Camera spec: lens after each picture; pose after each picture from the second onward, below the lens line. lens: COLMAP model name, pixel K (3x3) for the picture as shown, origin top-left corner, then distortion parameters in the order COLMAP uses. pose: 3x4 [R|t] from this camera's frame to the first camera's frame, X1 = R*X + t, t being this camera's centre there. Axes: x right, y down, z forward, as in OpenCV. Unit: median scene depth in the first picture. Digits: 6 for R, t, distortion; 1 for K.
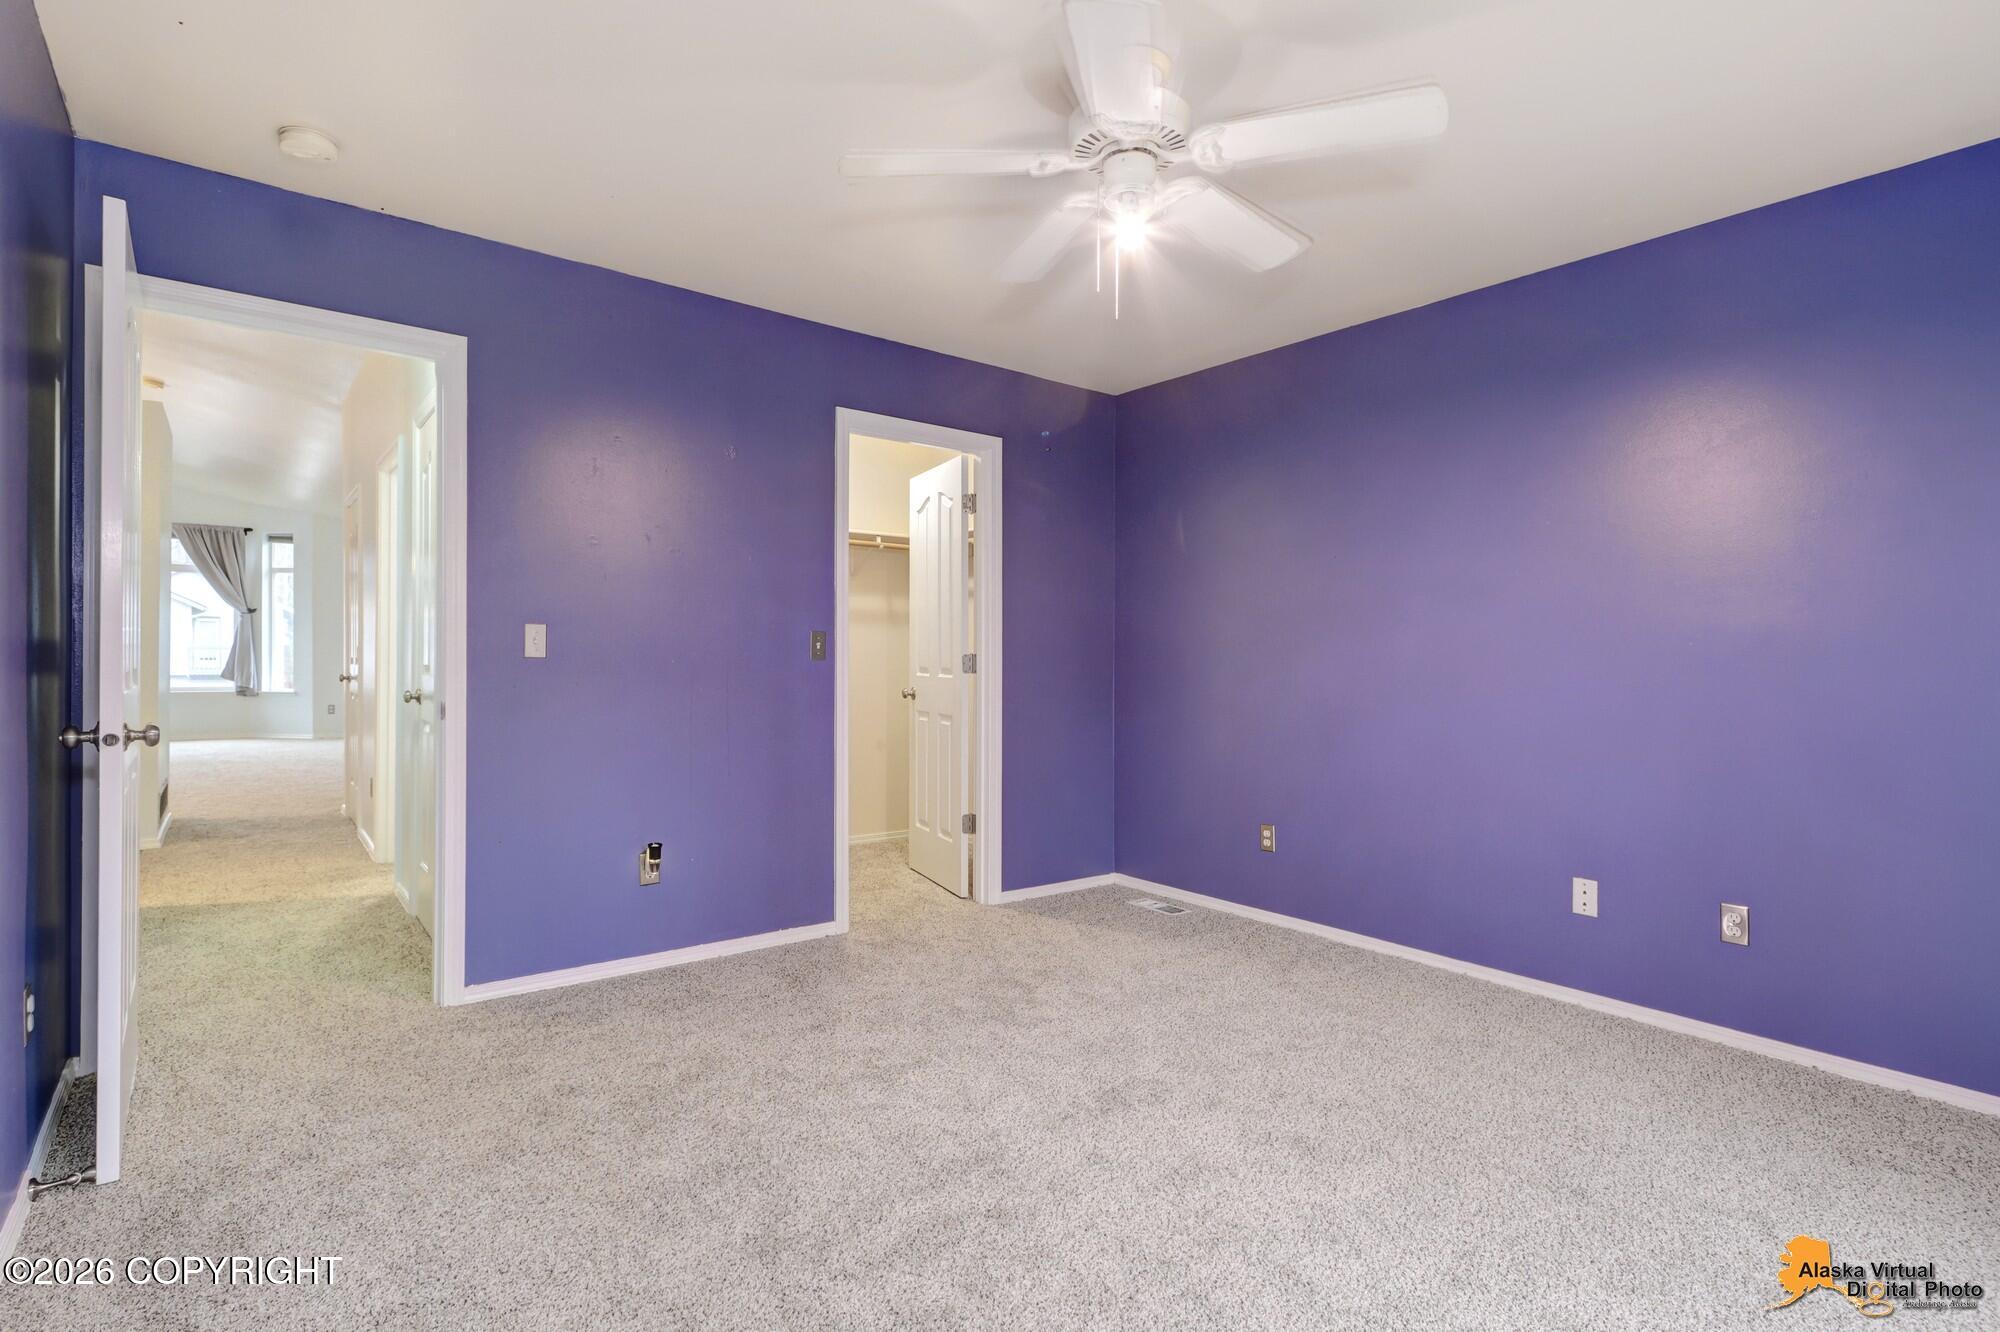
lens RADIAL K [[961.5, 0, 1000.0], [0, 961.5, 666.0], [0, 0, 1]] dist [0.001701, -0.000416]
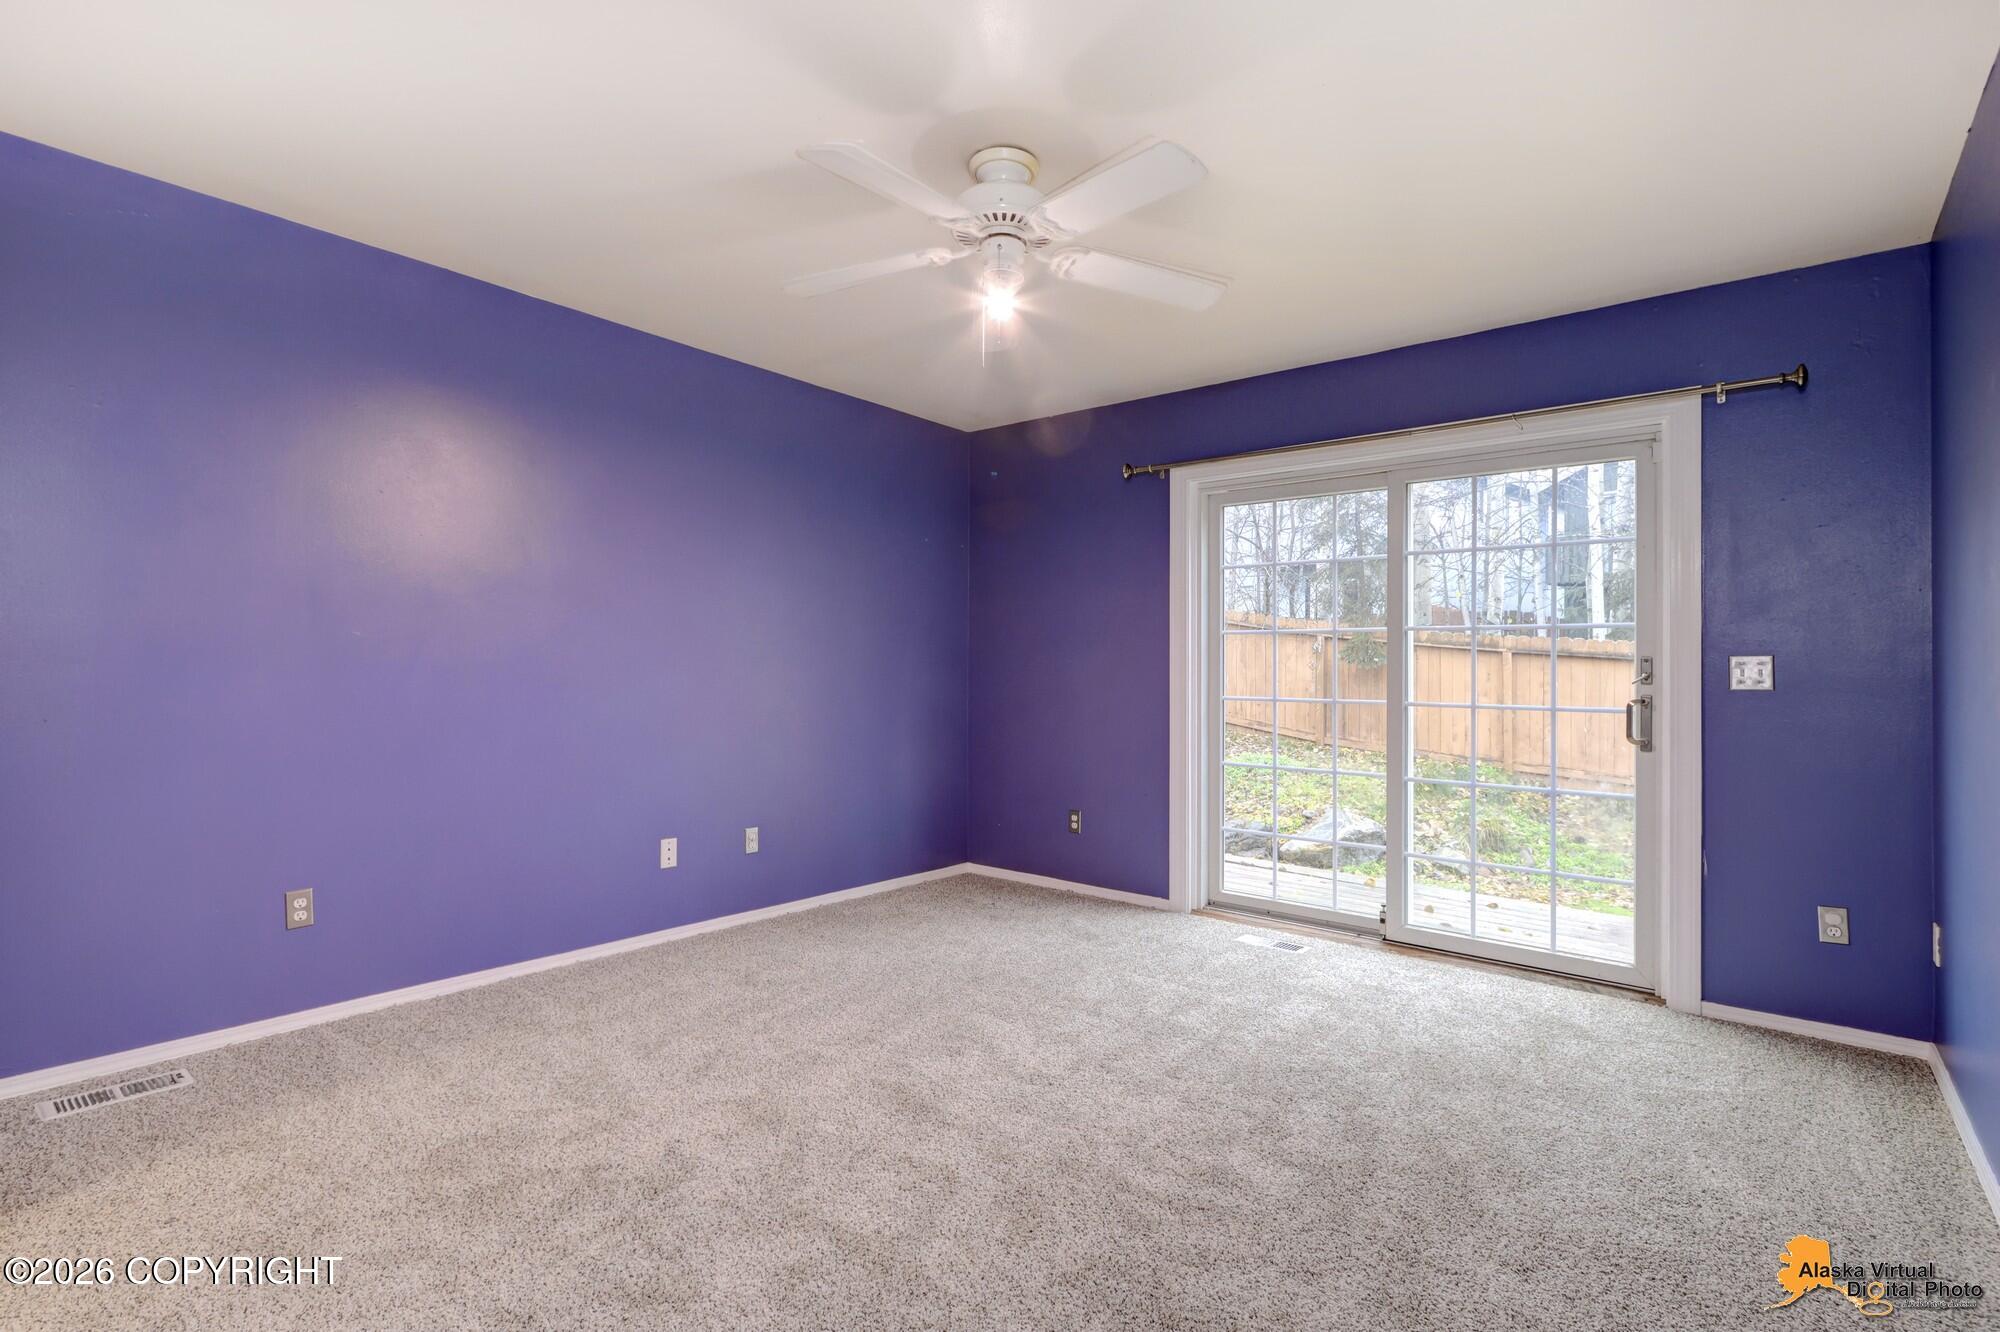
lens RADIAL K [[927.1, 0, 1000.0], [0, 927.1, 666.0], [0, 0, 1]] dist [0.001748, 0.000086]
pose [[-0.213785, -0.009659, 0.976833, -0.650929], [-0.012979, 0.999891, 0.007047, -0.015761], [-0.976795, -0.011172, -0.213887, 0.840113]]
